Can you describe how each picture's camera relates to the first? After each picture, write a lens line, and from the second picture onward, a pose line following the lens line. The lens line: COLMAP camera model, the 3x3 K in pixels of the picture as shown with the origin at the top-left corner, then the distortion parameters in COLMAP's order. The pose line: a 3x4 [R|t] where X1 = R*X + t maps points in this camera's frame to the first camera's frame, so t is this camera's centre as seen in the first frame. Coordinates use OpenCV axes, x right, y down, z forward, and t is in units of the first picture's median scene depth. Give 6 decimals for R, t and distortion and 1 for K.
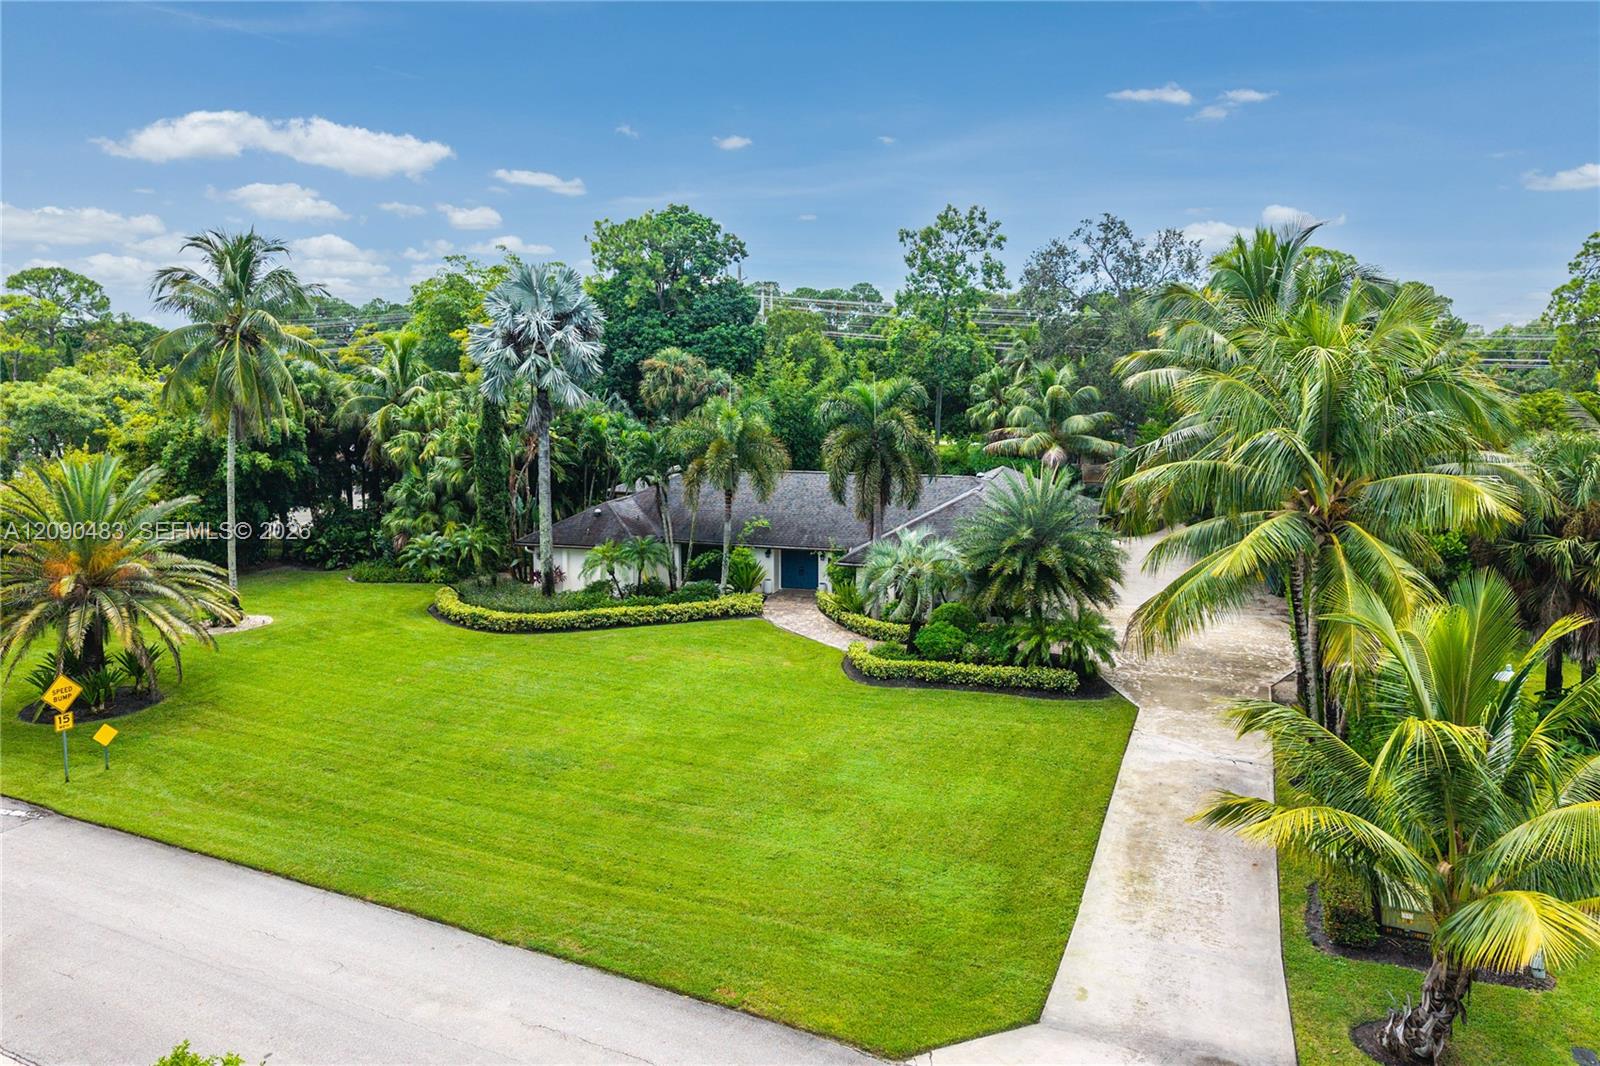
lens RADIAL K [[1084.9, 0, 800.0], [0, 1084.9, 533.0], [0, 0, 1]] dist [0.115183, -0.103335]
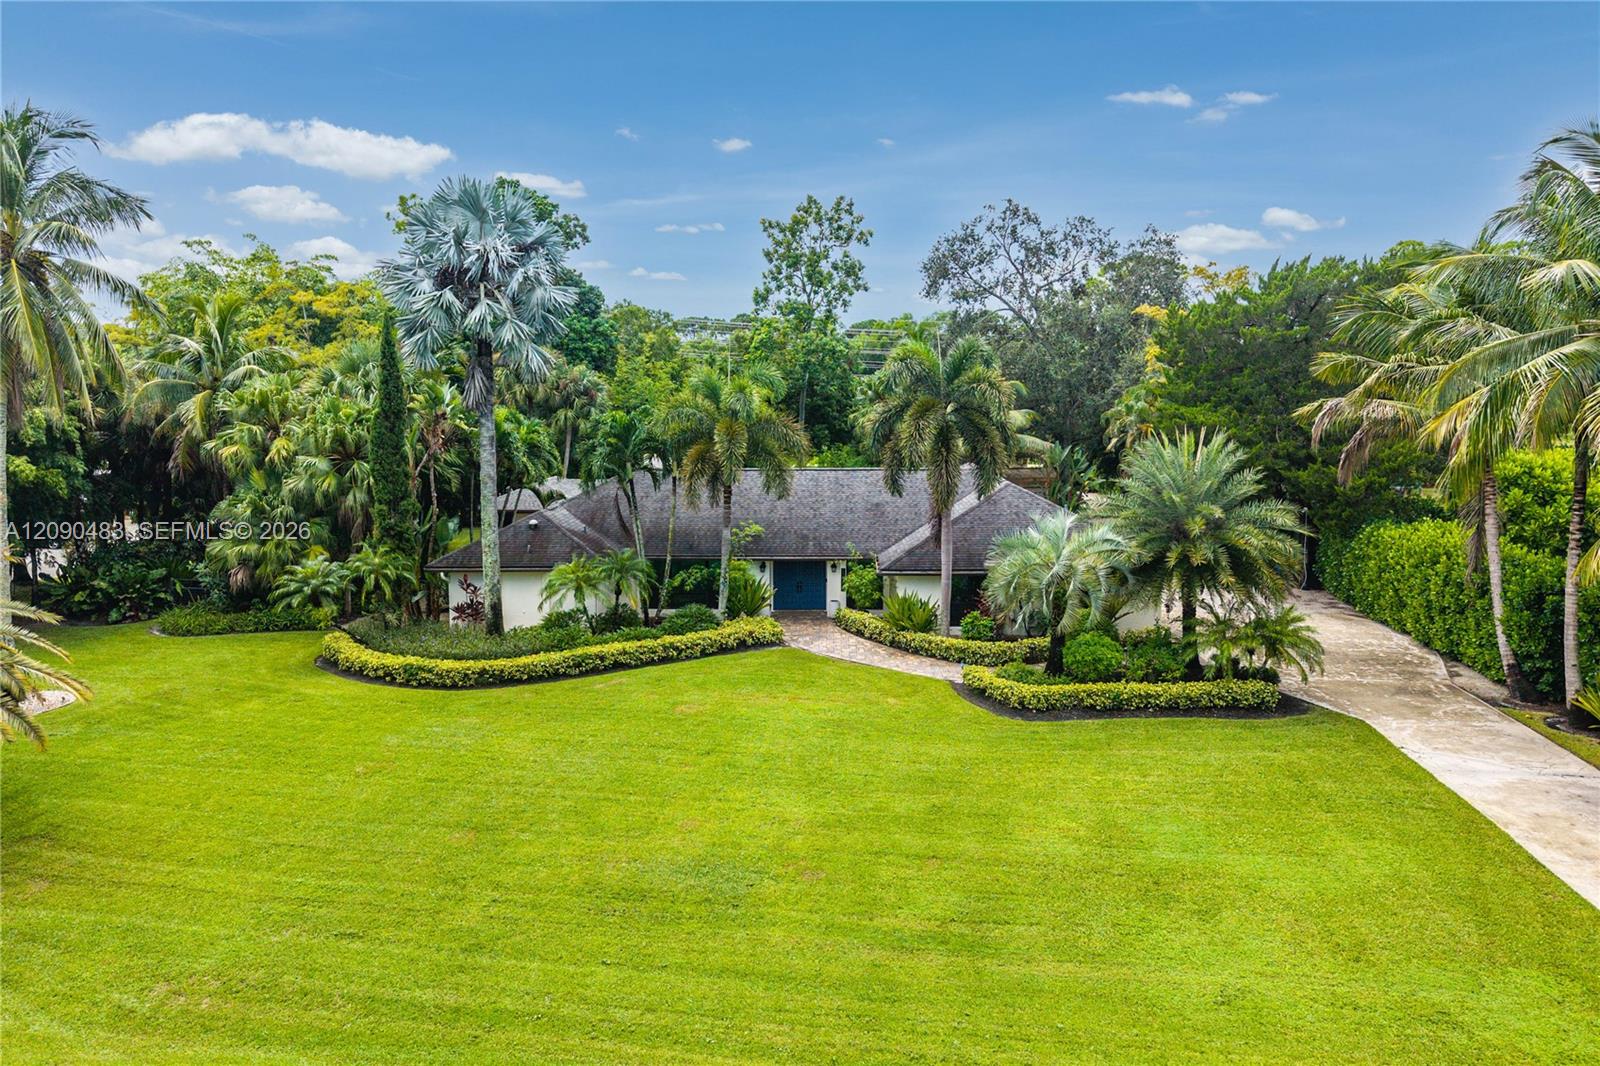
lens RADIAL K [[1078.2, 0, 801.1], [0, 1078.2, 545.3], [0, 0, 1]] dist [0.044825, -0.000807]
pose [[0.966612, -0.039924, 0.253114, -0.209492], [0.045697, 0.998811, -0.016968, 0.018424], [-0.252136, 0.027968, 0.967288, 0.237546]]
